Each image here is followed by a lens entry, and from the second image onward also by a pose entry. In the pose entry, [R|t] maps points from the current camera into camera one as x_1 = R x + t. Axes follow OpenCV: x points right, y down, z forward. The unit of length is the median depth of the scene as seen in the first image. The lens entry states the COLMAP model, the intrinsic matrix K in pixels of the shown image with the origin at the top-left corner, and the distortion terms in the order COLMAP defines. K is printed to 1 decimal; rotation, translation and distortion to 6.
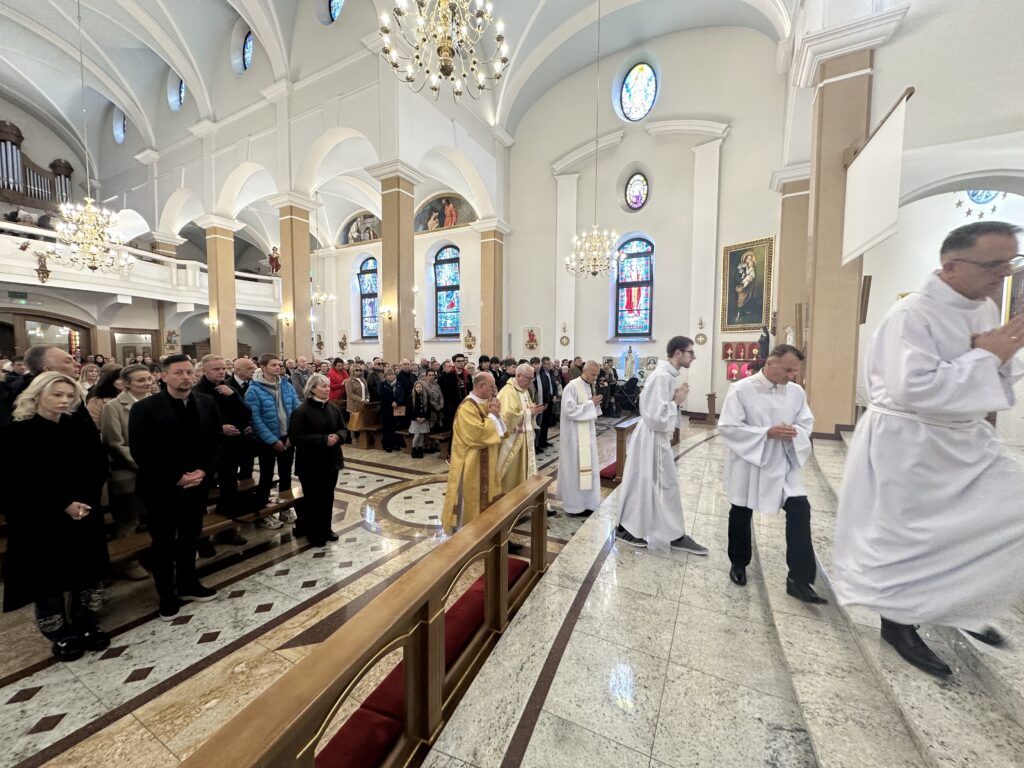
lens RADIAL K [[406.5, 0, 511.6], [0, 406.5, 381.9], [0, 0, 1]] dist [-0.001166, 0.000351]
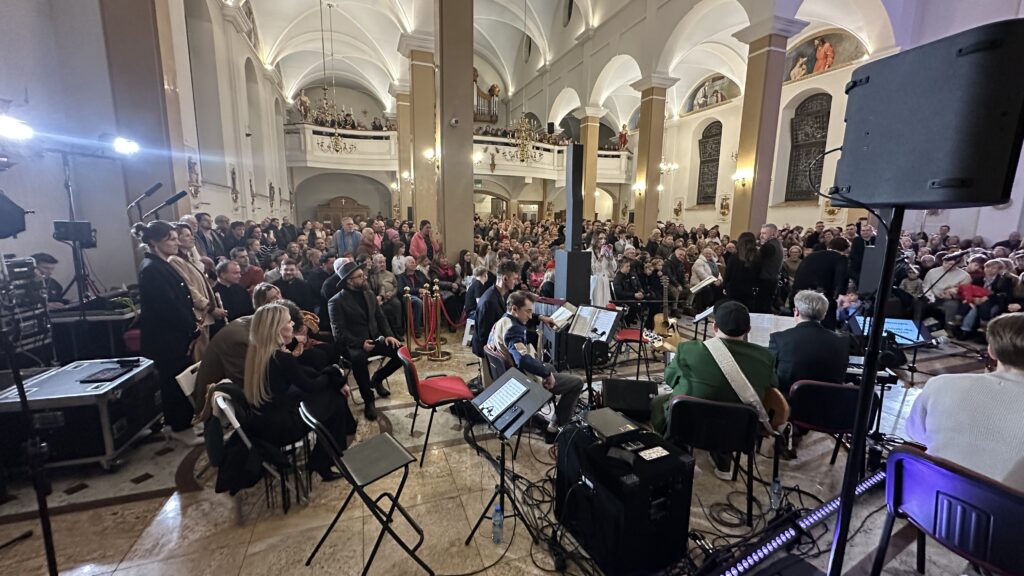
lens RADIAL K [[408.0, 0, 511.0], [0, 408.0, 286.2], [0, 0, 1]] dist [-0.000580, 0.000176]
pose [[0.746787, 0.111618, -0.655630, -0.026841], [-0.050049, 0.992452, 0.111953, 0.006400], [0.663178, -0.050792, 0.746737, -0.108845]]
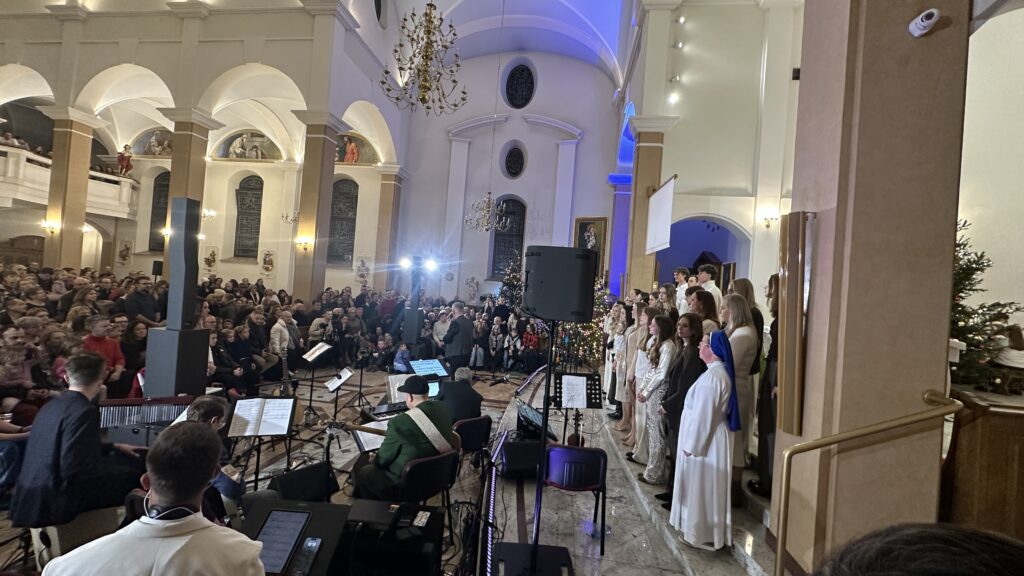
lens RADIAL K [[408.0, 0, 511.5], [0, 408.0, 285.7], [0, 0, 1]] dist [-0.000580, 0.000176]
pose [[0.934835, 0.069007, 0.348311, -0.110384], [-0.048740, 0.996587, -0.066631, -0.008650], [-0.351720, 0.045312, 0.935008, -0.147346]]
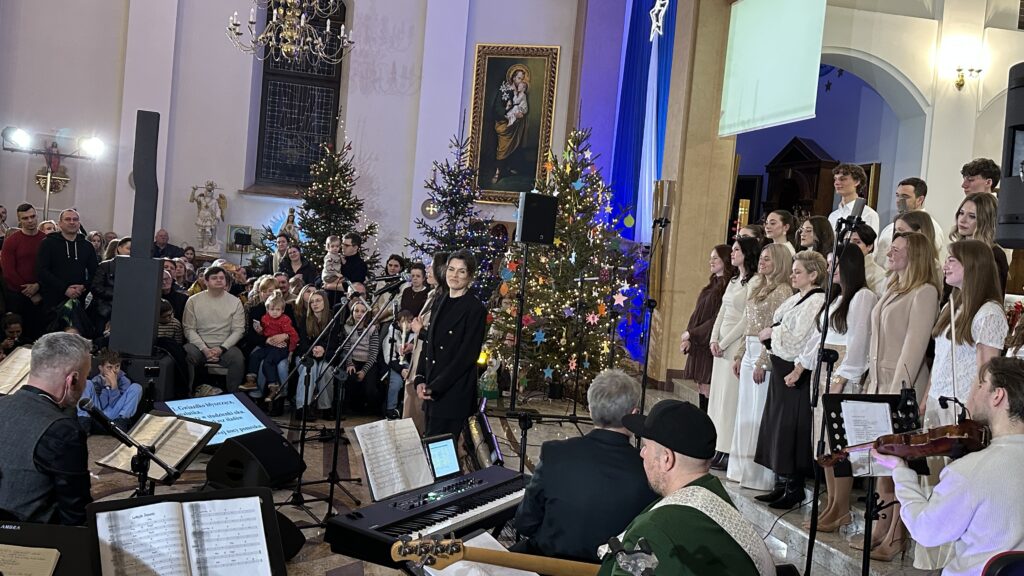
lens RADIAL K [[977.8, 0, 519.5], [0, 977.8, 279.7], [0, 0, 1]] dist [0.092627, 0.000000]
pose [[0.770125, 0.048439, 0.636052, -0.226145], [-0.044013, 0.998771, -0.022773, 0.008975], [-0.636373, -0.010457, 0.771310, -0.050070]]
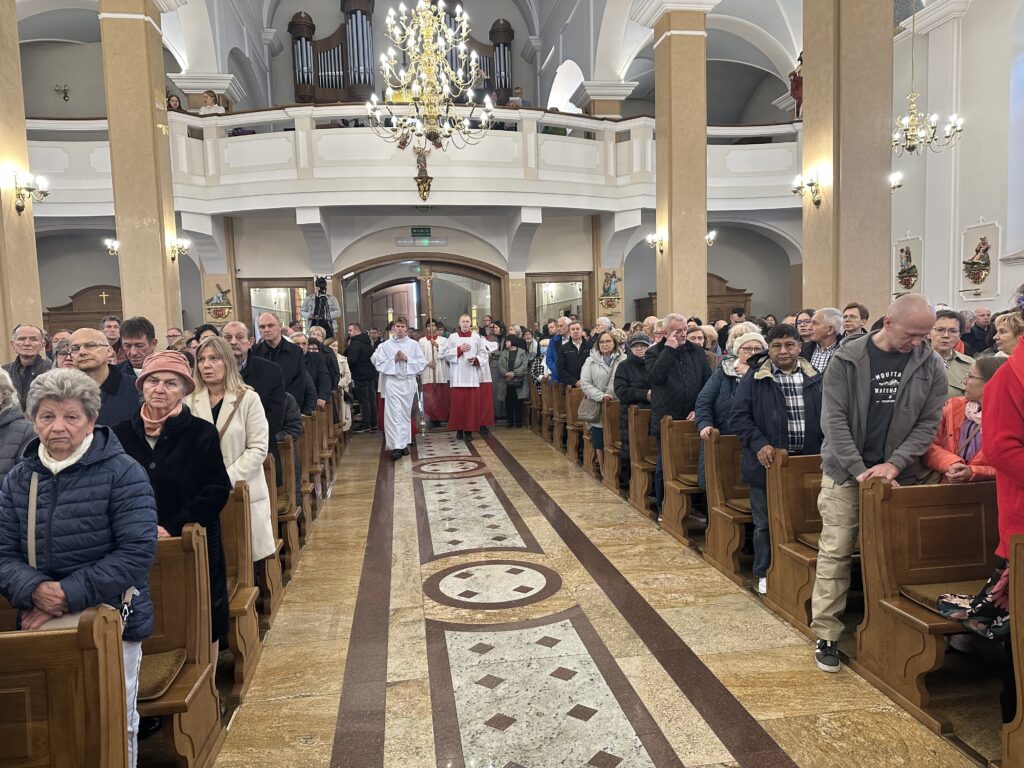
lens RADIAL K [[713.7, 0, 512.1], [0, 713.7, 393.8], [0, 0, 1]] dist [0.066511, -0.073580]
pose [[0.602740, 0.043598, -0.796746, -0.192761], [-0.010062, 0.998842, 0.047045, -0.011808], [0.797875, -0.020339, 0.602480, 0.379236]]
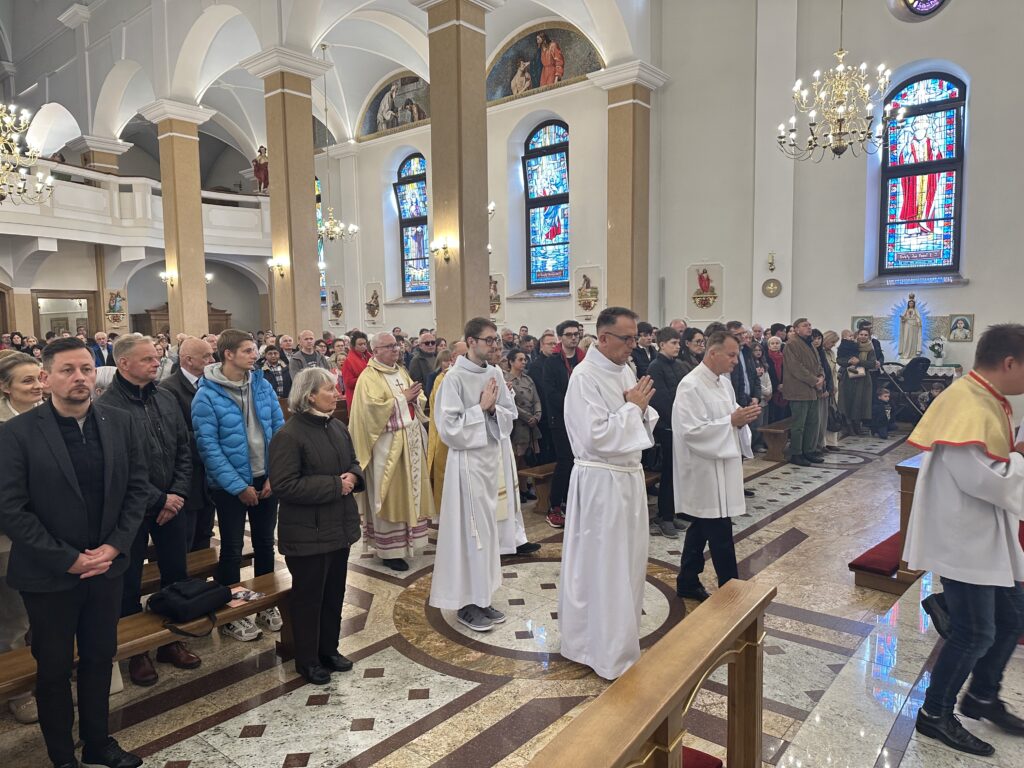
lens RADIAL K [[713.7, 0, 510.5], [0, 713.7, 389.9], [0, 0, 1]] dist [0.066511, -0.073580]
pose [[0.978065, -0.003147, -0.208274, -0.004508], [0.009884, 0.999461, 0.031313, -0.003660], [0.208063, -0.032685, 0.977569, 0.028741]]
